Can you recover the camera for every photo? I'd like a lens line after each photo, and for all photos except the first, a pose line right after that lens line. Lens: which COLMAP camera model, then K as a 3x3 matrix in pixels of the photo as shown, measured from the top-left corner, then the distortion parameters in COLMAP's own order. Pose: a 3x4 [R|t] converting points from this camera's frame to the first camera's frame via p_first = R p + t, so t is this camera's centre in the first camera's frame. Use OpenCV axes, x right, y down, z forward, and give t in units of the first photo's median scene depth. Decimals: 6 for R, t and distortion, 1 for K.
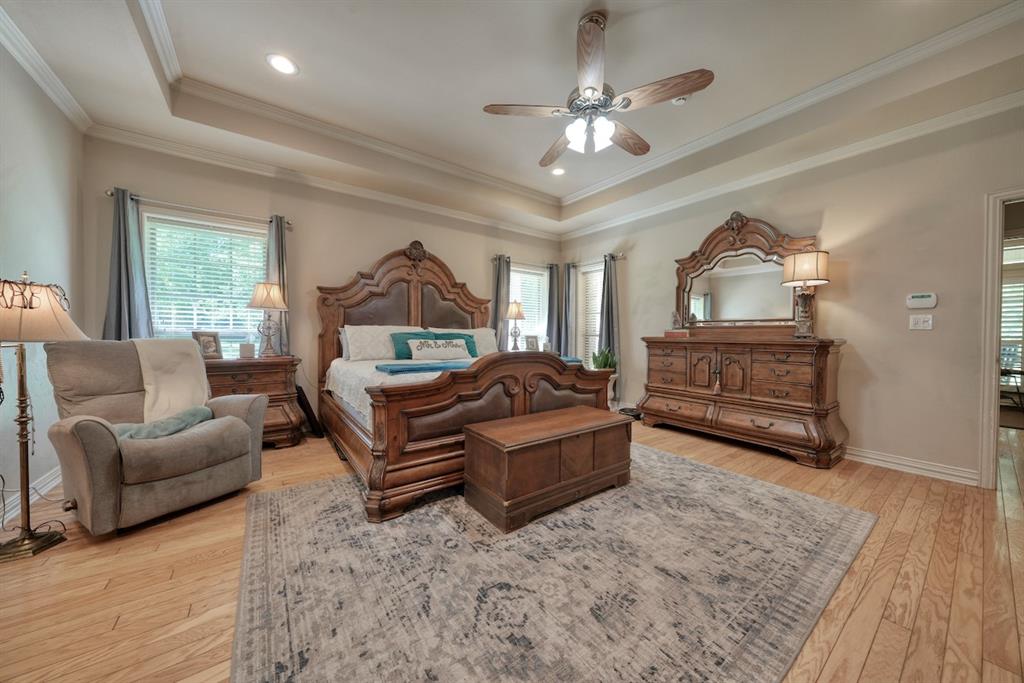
lens RADIAL K [[344.9, 0, 509.0], [0, 344.9, 340.0], [0, 0, 1]] dist [-0.005240, 0.000959]
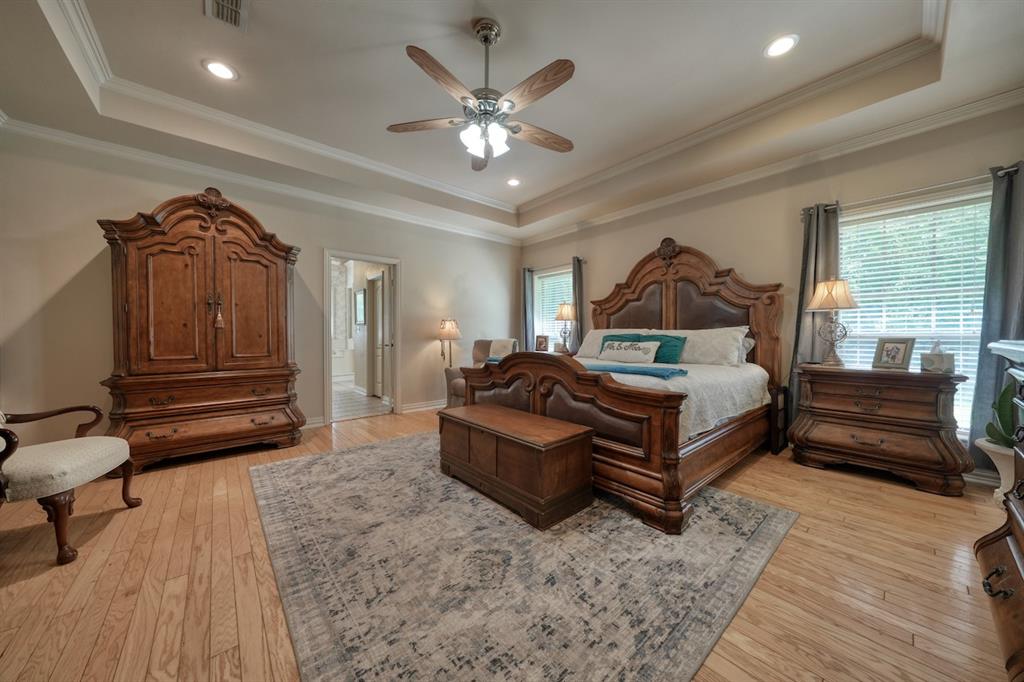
lens RADIAL K [[344.9, 0, 517.8], [0, 344.9, 339.5], [0, 0, 1]] dist [-0.005240, 0.000959]
pose [[0.098680, 0.003043, -0.995115, 1.171054], [-0.015507, 0.999879, 0.001520, -0.006141], [0.994998, 0.015282, 0.098716, 0.927657]]
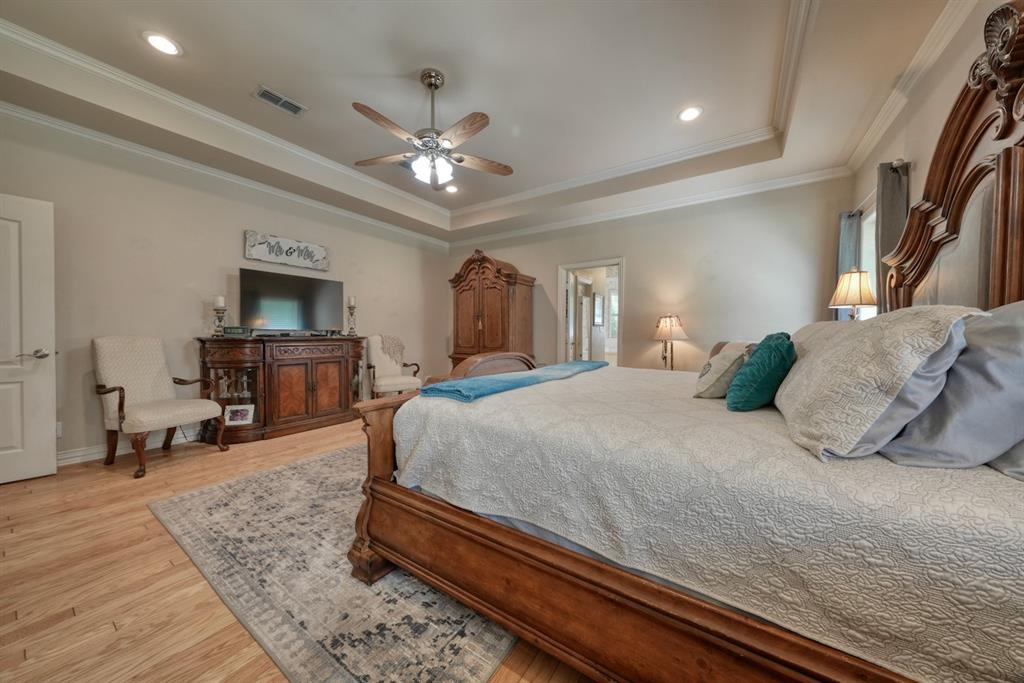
lens RADIAL K [[344.9, 0, 511.3], [0, 344.9, 340.0], [0, 0, 1]] dist [-0.005240, 0.000959]
pose [[-0.936016, -0.010079, -0.351814, 0.371103], [-0.021426, 0.999368, 0.028375, -0.031585], [0.351306, 0.034097, -0.935640, 2.087044]]
